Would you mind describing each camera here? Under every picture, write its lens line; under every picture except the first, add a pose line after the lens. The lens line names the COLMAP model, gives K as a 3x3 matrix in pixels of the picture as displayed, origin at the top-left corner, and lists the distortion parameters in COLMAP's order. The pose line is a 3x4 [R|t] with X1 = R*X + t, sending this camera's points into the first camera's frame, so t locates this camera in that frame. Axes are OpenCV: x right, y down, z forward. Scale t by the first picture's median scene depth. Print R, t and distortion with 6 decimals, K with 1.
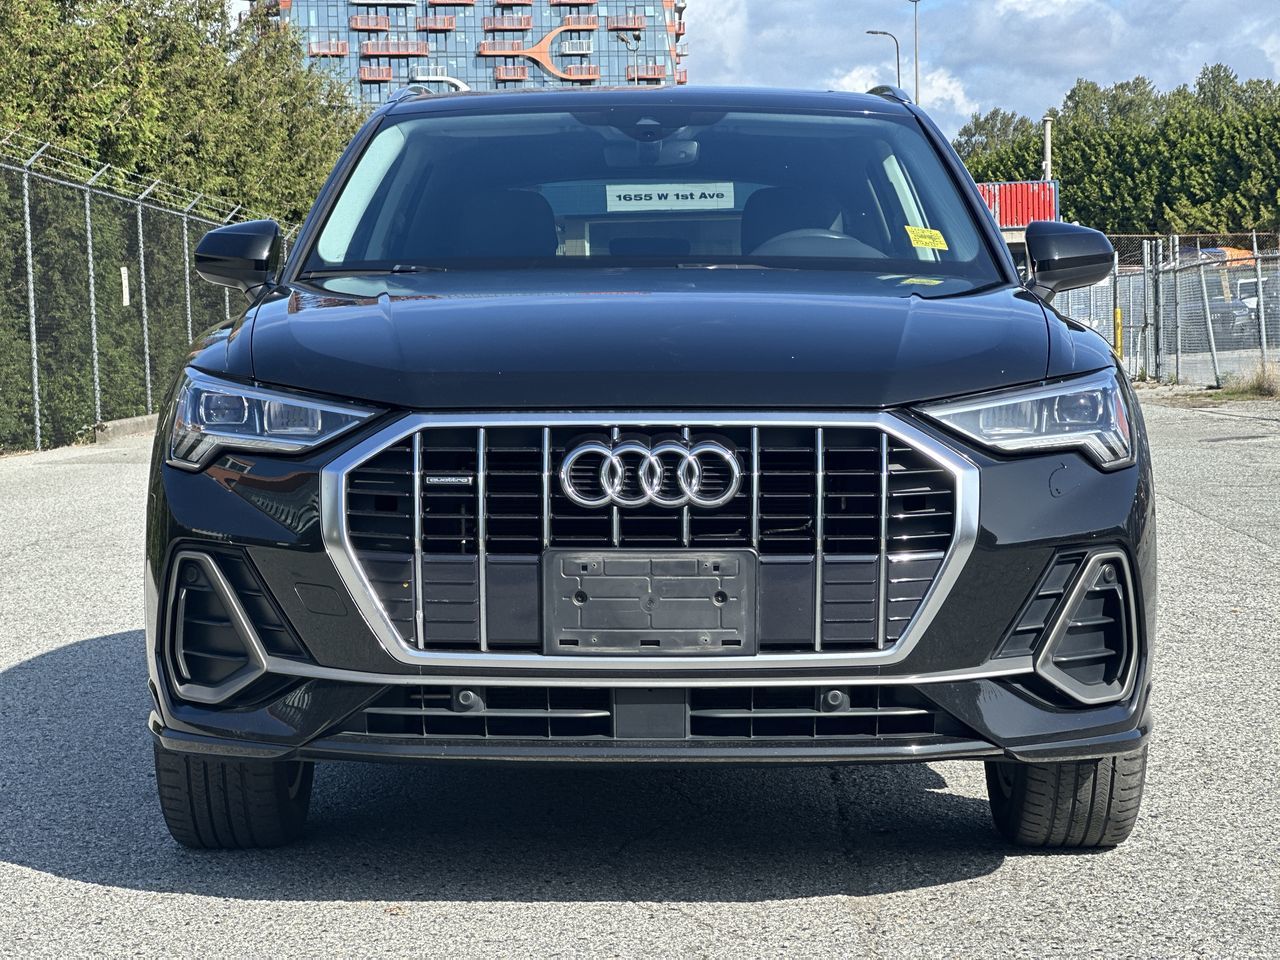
lens RADIAL K [[2802.5, 0, 668.8], [0, 2802.5, 508.8], [0, 0, 1]] dist [0.047467, 2.134422]
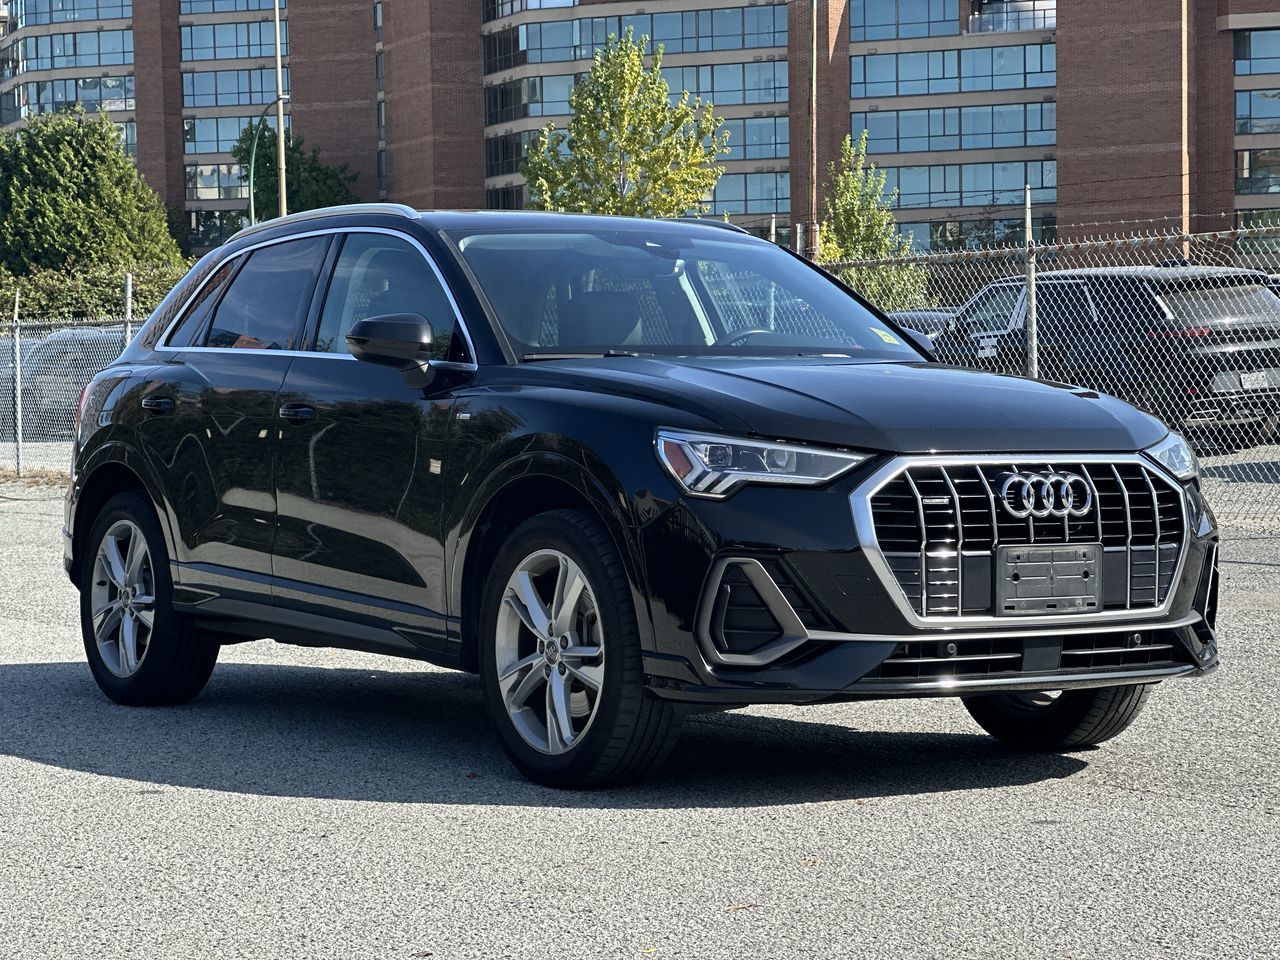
lens RADIAL K [[2794.1, 0, 640.0], [0, 2794.1, 480.0], [0, 0, 1]] dist [0.068799, 1.281200]
pose [[0.837359, -0.012219, 0.546516, -1.010048], [0.031264, 0.999184, -0.025562, 0.011212], [-0.545758, 0.038491, 0.837058, -0.146869]]
